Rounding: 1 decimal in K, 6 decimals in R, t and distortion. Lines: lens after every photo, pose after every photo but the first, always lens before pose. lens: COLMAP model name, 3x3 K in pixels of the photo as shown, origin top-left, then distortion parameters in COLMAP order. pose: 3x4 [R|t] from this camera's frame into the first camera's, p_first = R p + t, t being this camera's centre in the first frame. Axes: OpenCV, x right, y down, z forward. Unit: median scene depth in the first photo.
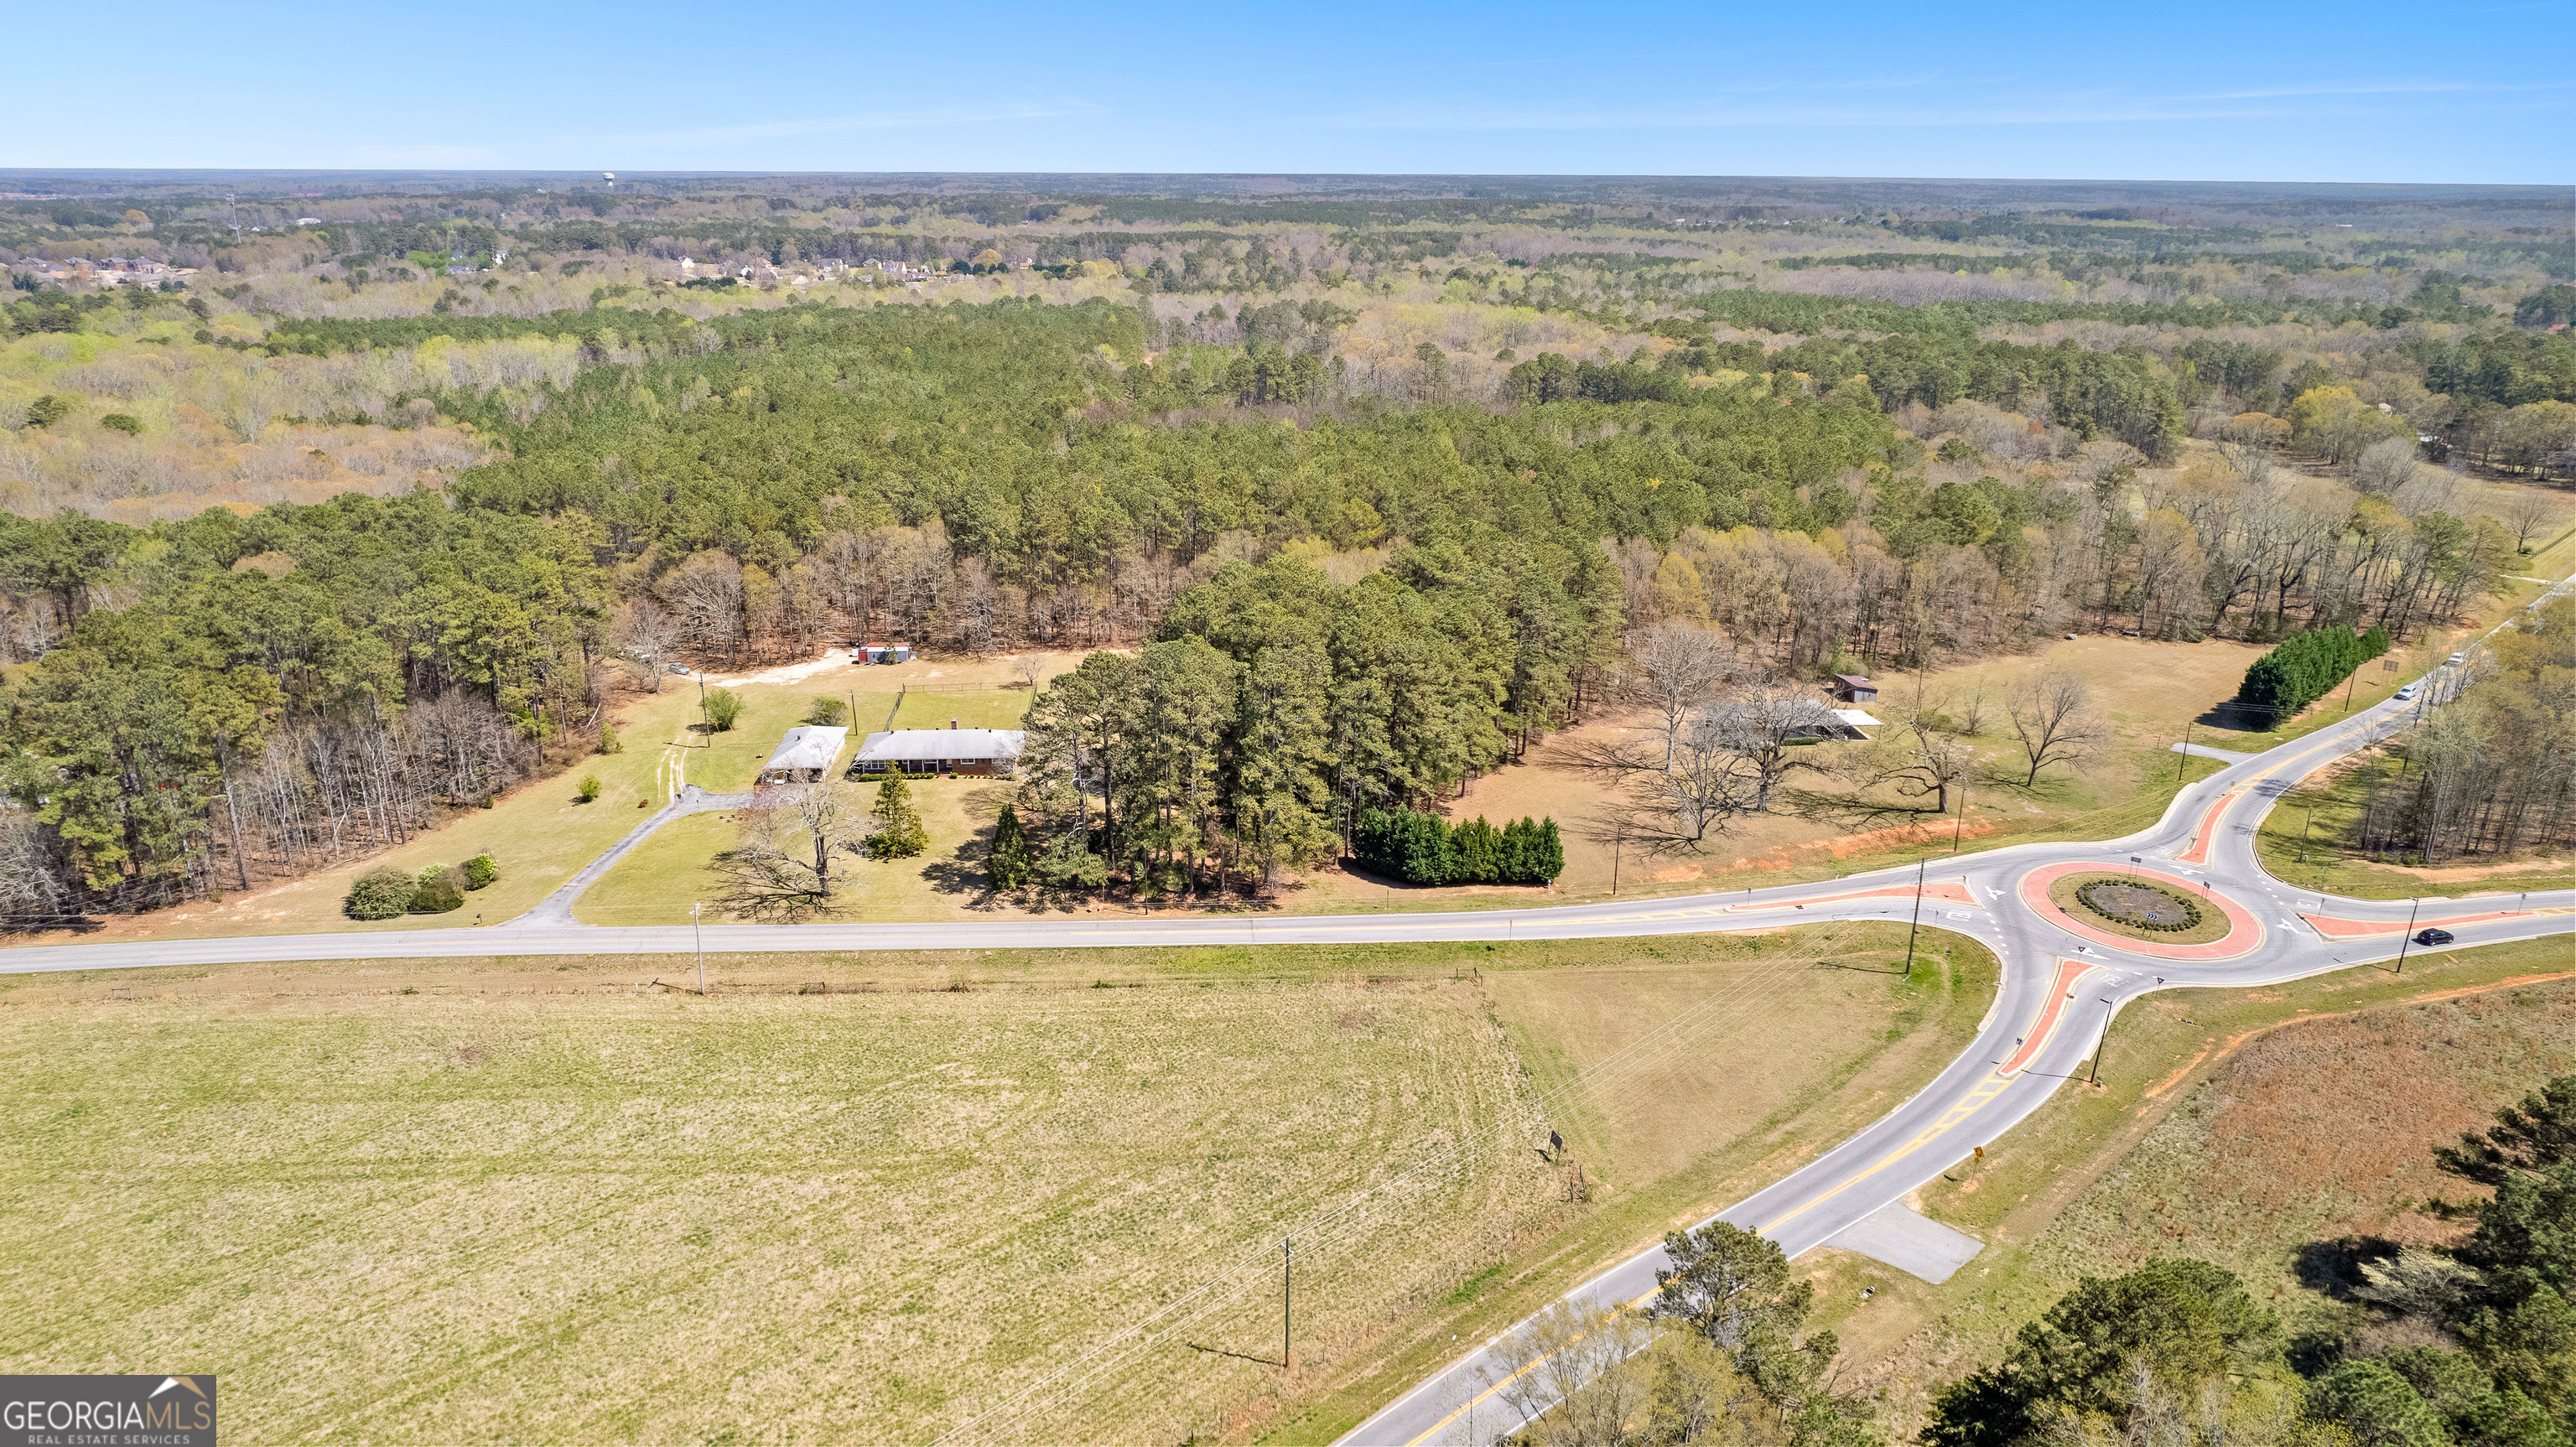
lens RADIAL K [[1650.1, 0, 1307.0], [0, 1650.1, 724.4], [0, 0, 1]] dist [-0.079657, 0.068710]
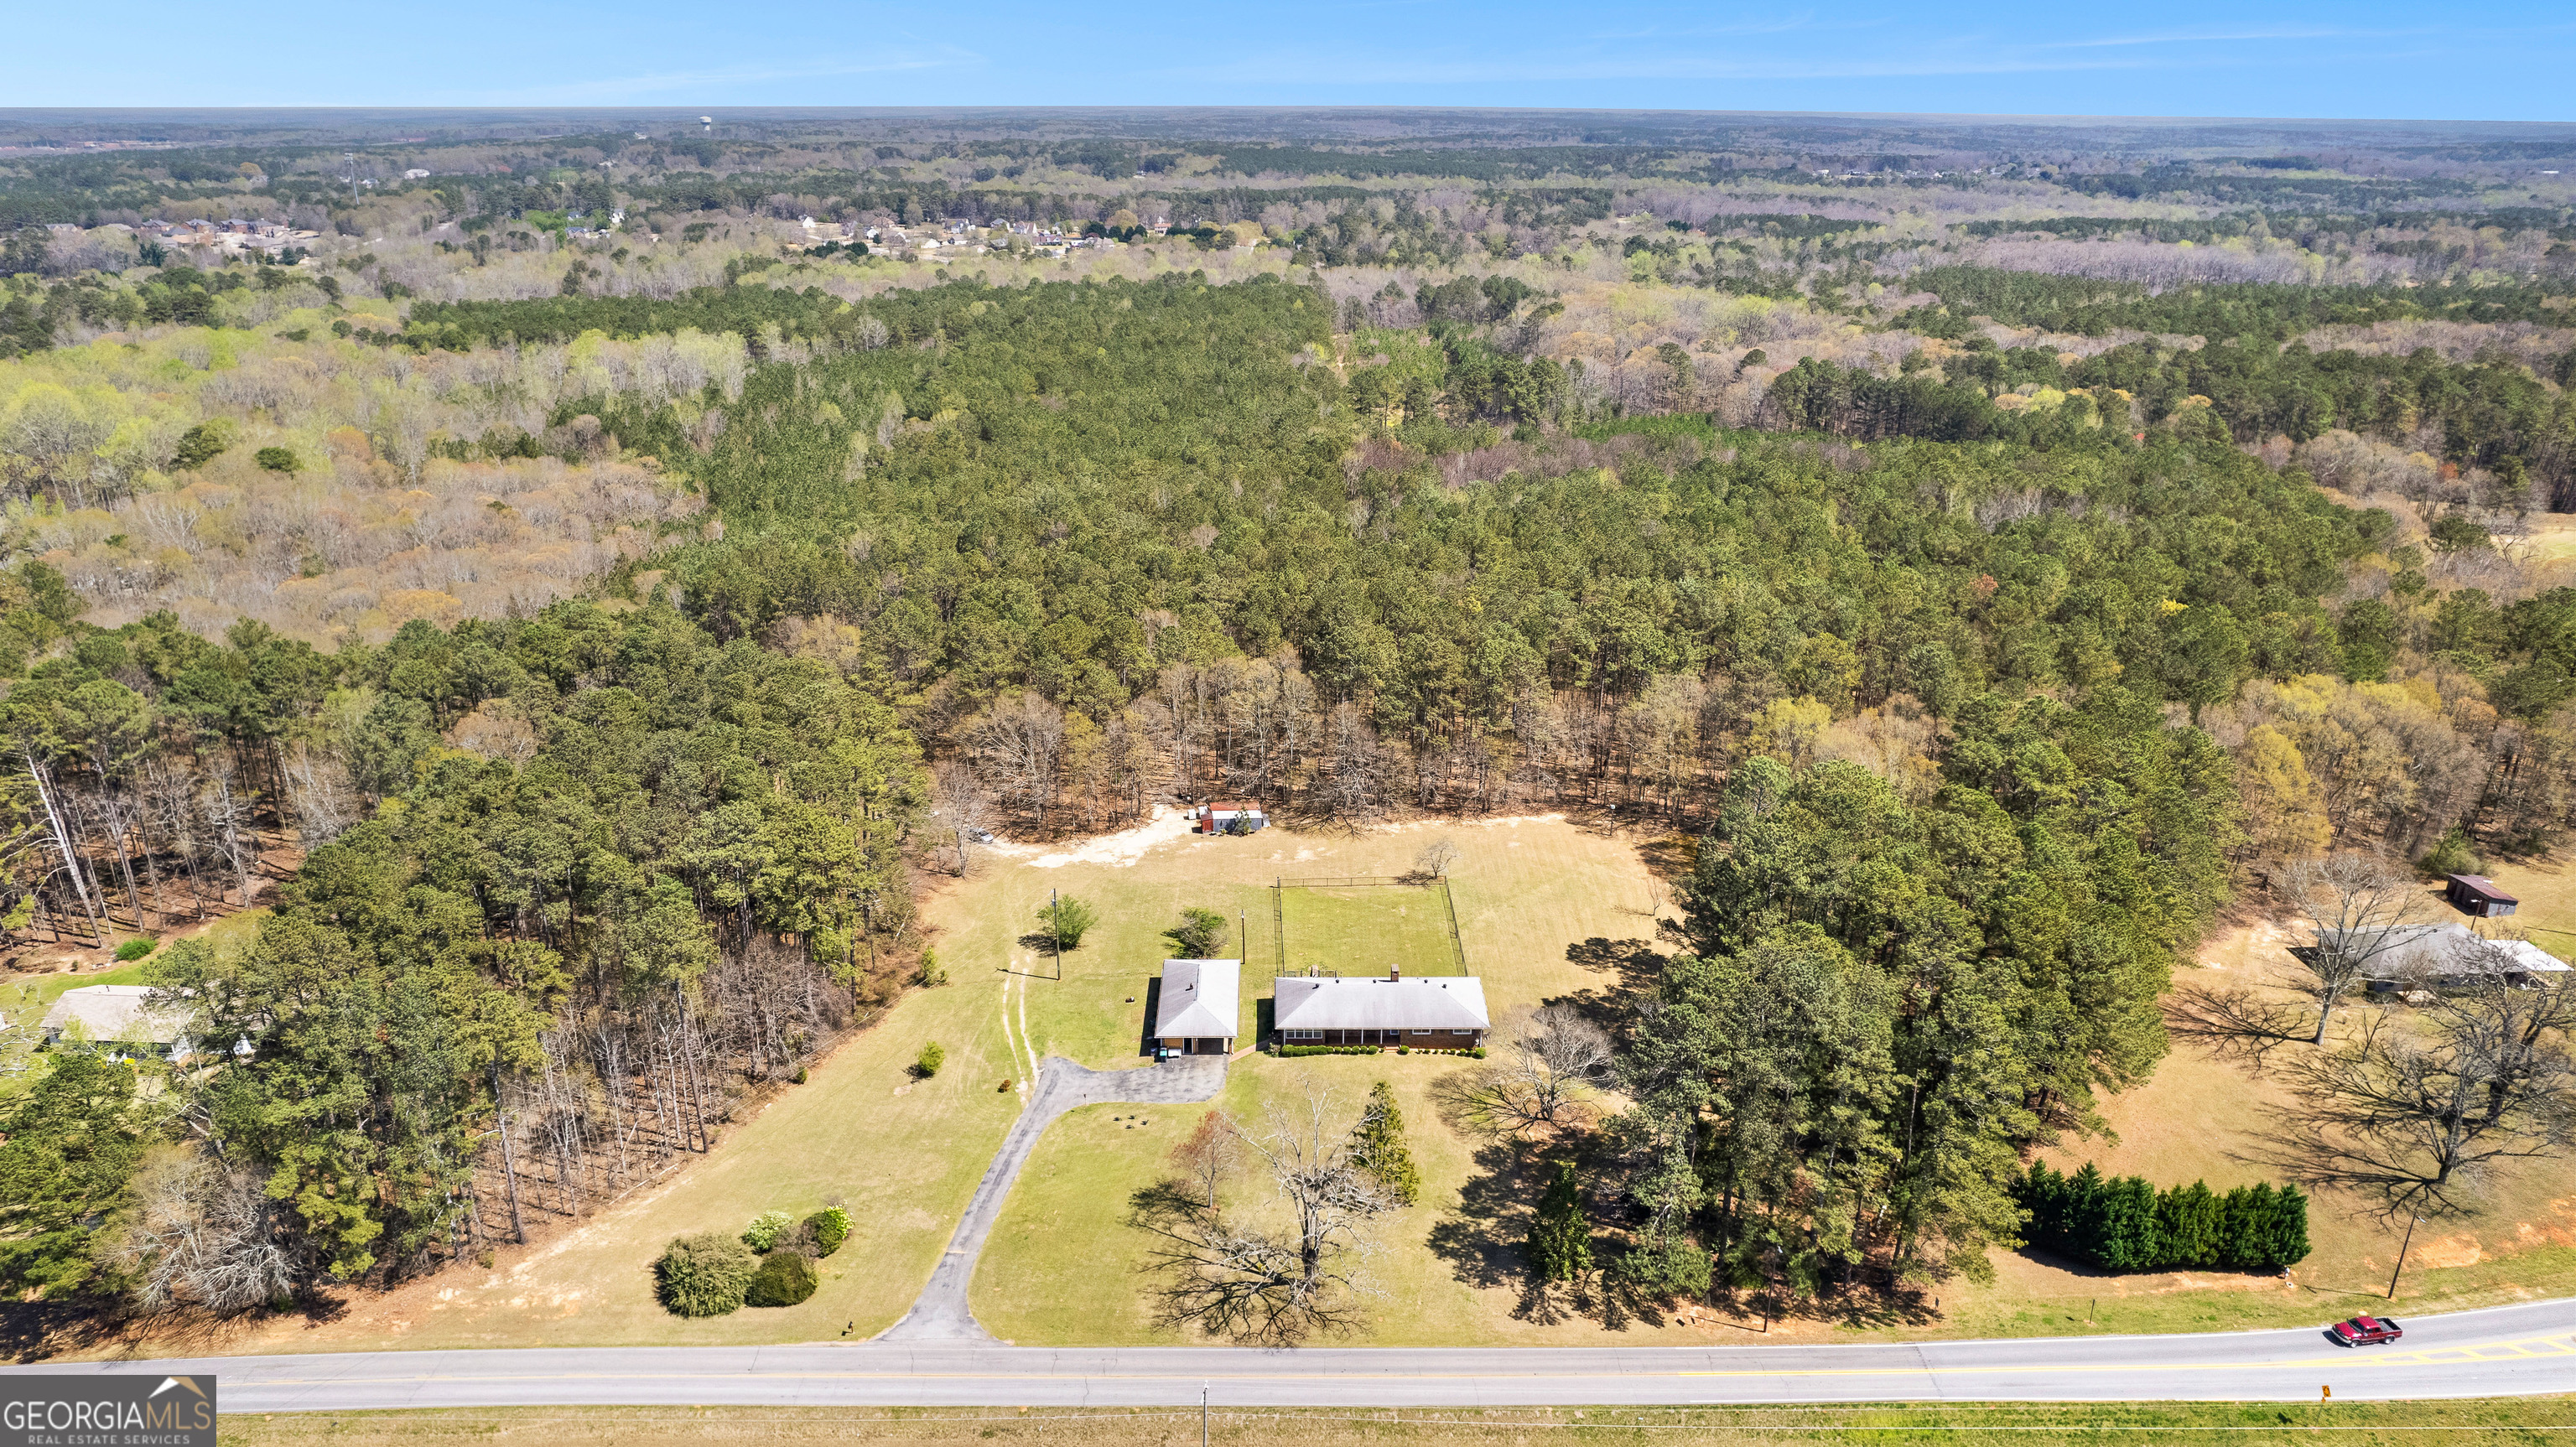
lens RADIAL K [[1673.3, 0, 1294.2], [0, 1673.3, 728.9], [0, 0, 1]] dist [-0.078590, 0.067465]
pose [[0.998228, 0.018360, -0.056599, -0.065061], [-0.016568, 0.999351, 0.031971, -0.040826], [0.057149, -0.030977, 0.997885, 0.067296]]
